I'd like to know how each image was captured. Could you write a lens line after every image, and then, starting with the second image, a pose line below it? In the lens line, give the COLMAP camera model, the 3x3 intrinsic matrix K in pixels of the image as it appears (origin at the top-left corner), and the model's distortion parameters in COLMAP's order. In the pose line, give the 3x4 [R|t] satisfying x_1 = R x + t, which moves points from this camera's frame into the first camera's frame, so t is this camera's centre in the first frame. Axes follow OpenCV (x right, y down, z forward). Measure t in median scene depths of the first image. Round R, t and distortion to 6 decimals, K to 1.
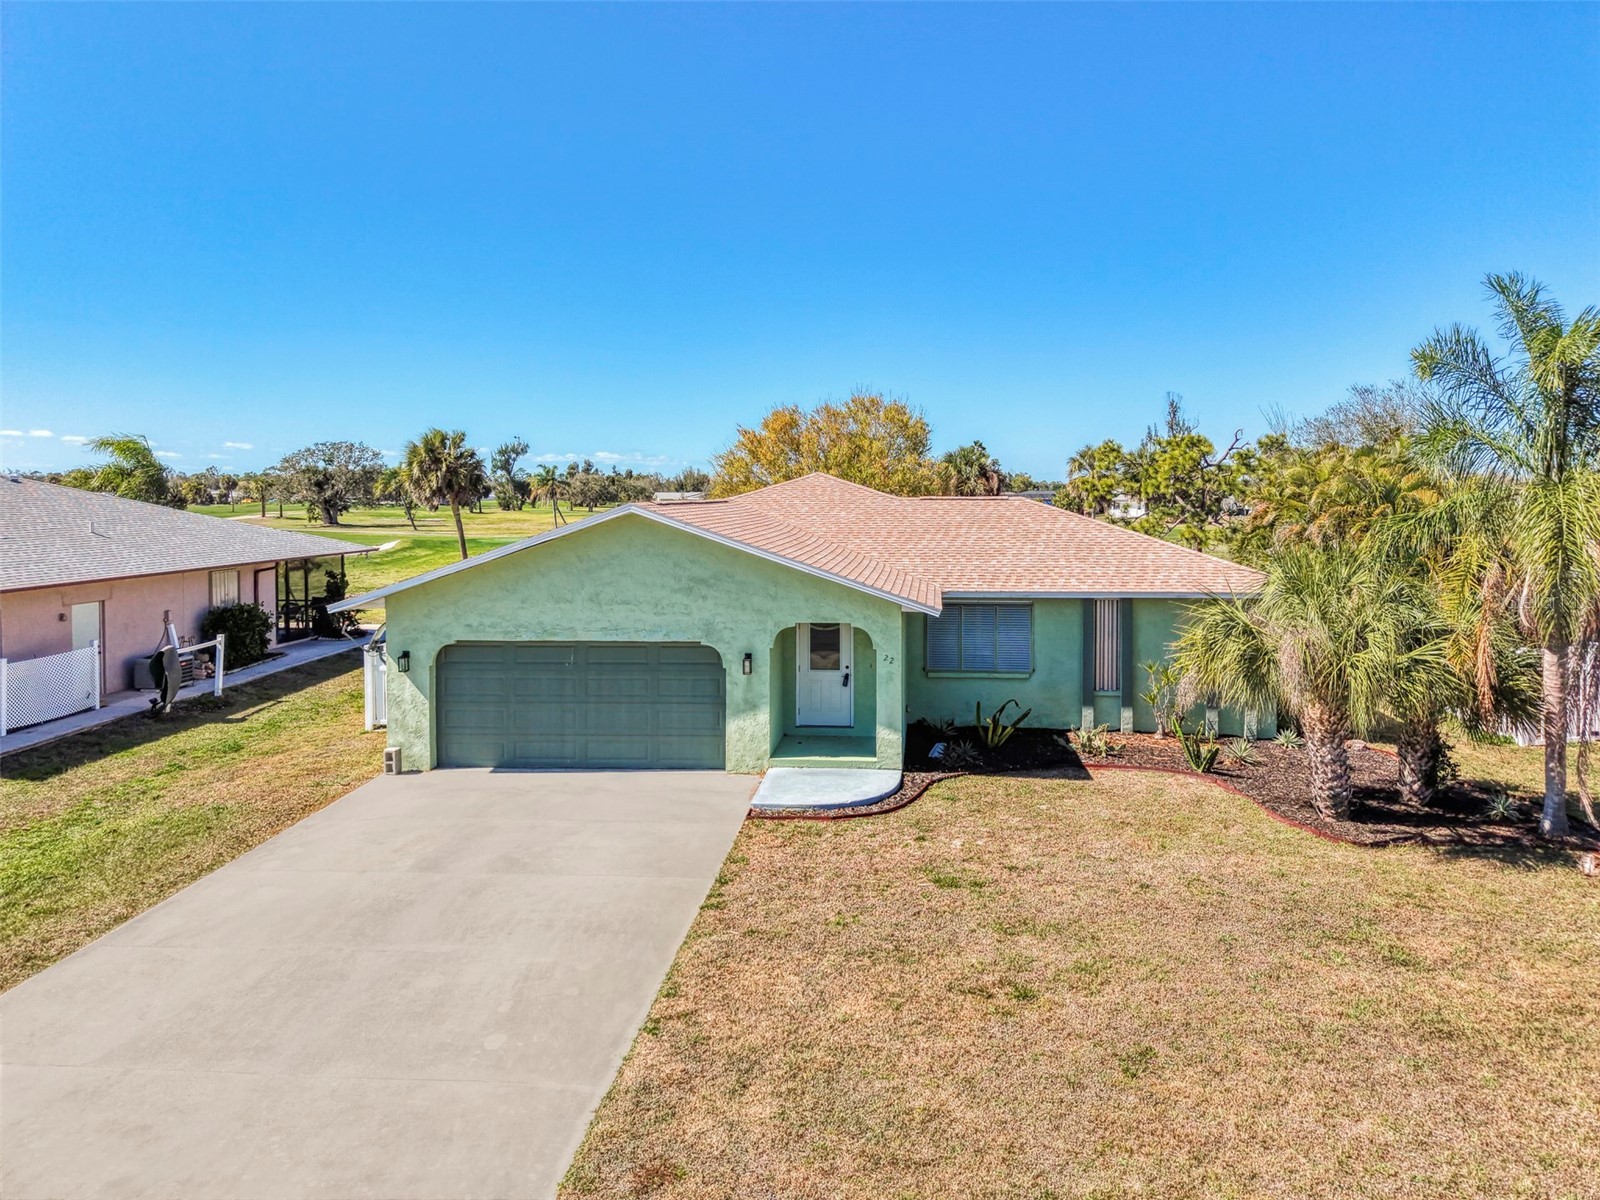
lens RADIAL K [[1114.1, 0, 782.1], [0, 1114.1, 521.1], [0, 0, 1]] dist [0.008116, -0.001471]
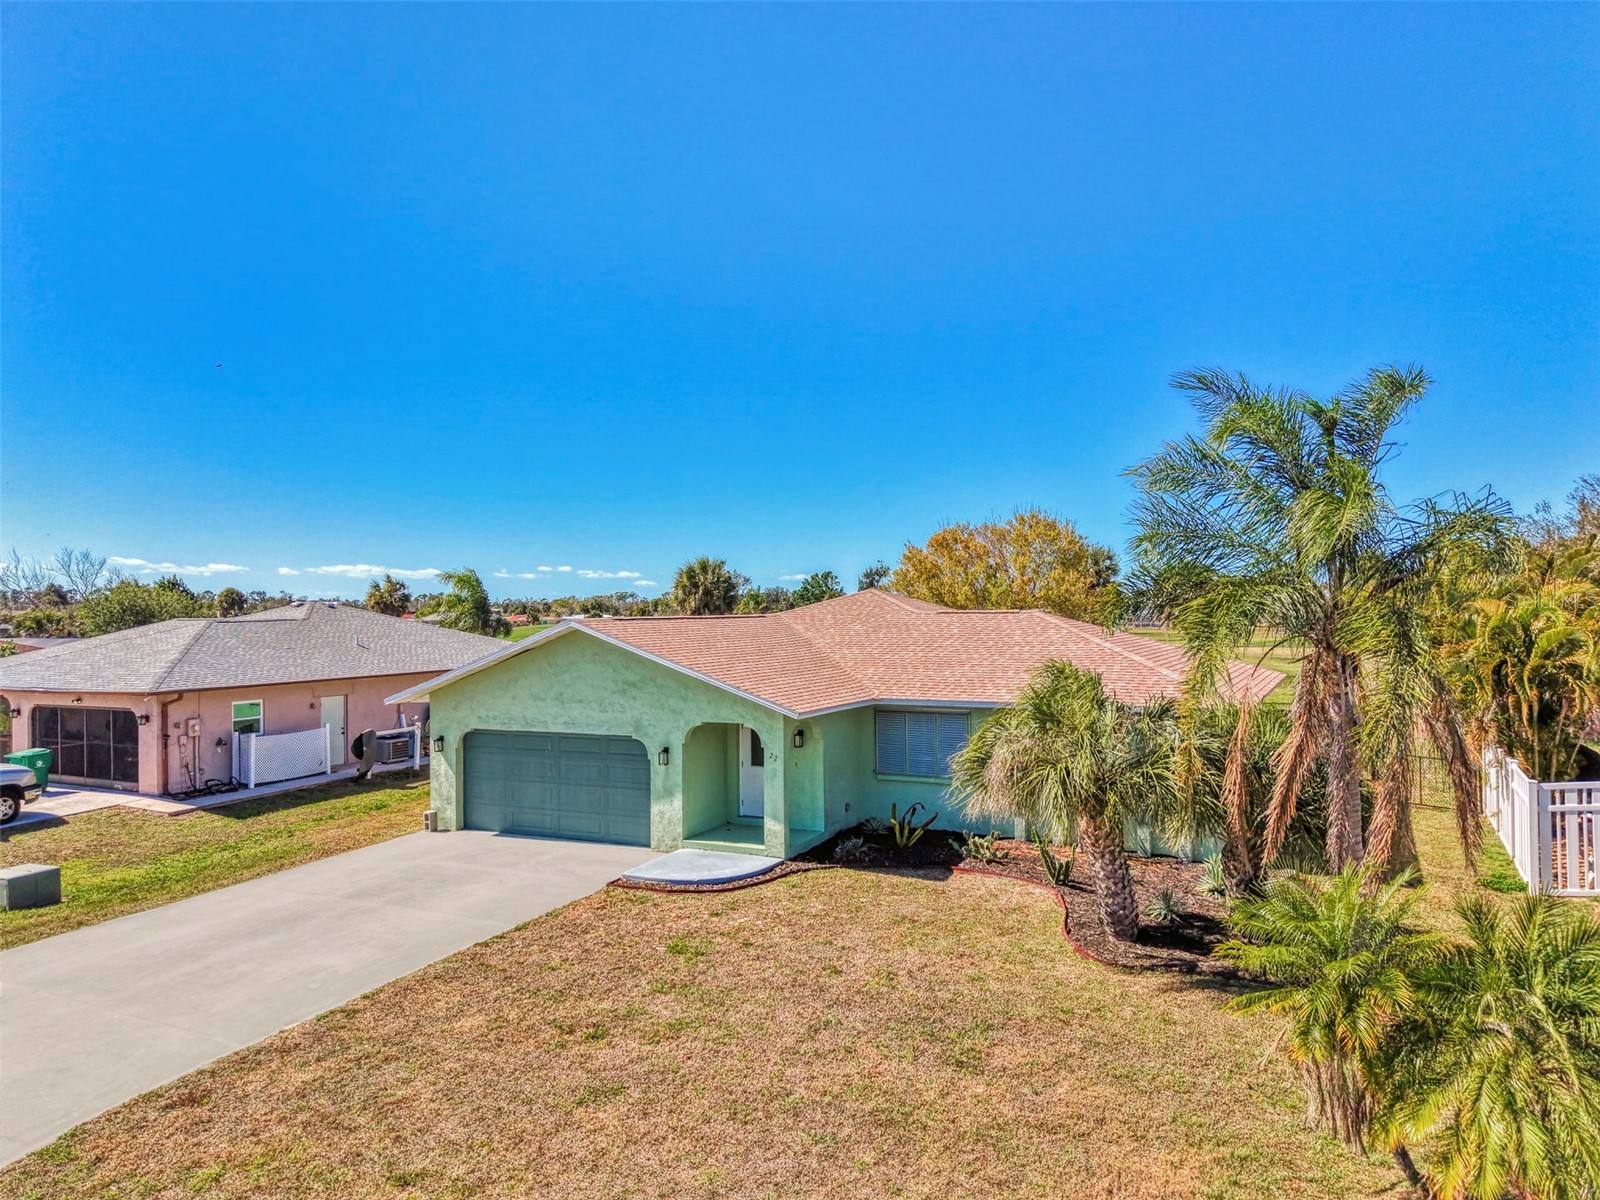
lens RADIAL K [[1071.6, 0, 800.0], [0, 1071.6, 600.0], [0, 0, 1]] dist [0.007139, -0.004940]
pose [[0.919347, -0.016024, -0.393121, 0.543165], [0.001980, 0.999346, -0.036103, 0.005826], [0.393442, 0.032413, 0.918778, 0.023194]]
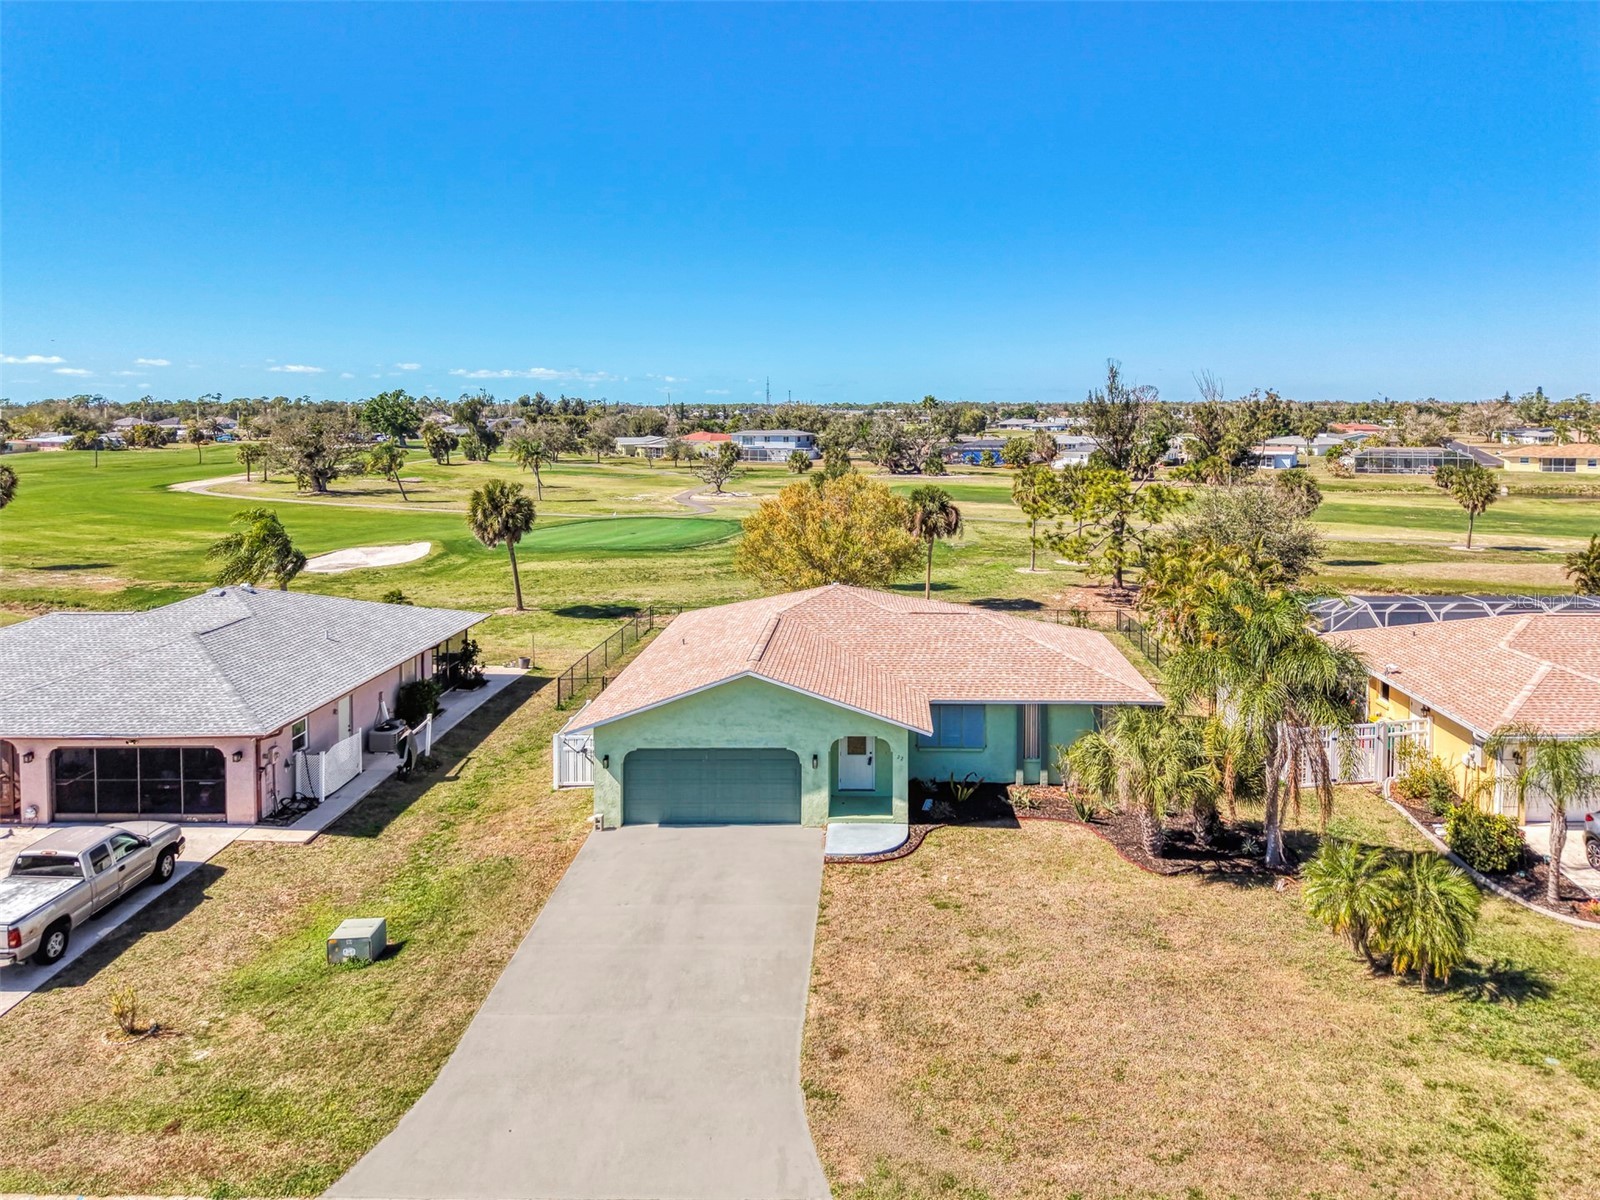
lens RADIAL K [[1248.4, 0, 764.5], [0, 1248.4, 399.3], [0, 0, 1]] dist [0.010652, -0.000576]
pose [[0.998778, -0.003097, 0.049316, -0.197309], [0.002393, 0.999894, 0.014335, -0.439171], [-0.049355, -0.014199, 0.998680, -0.848314]]
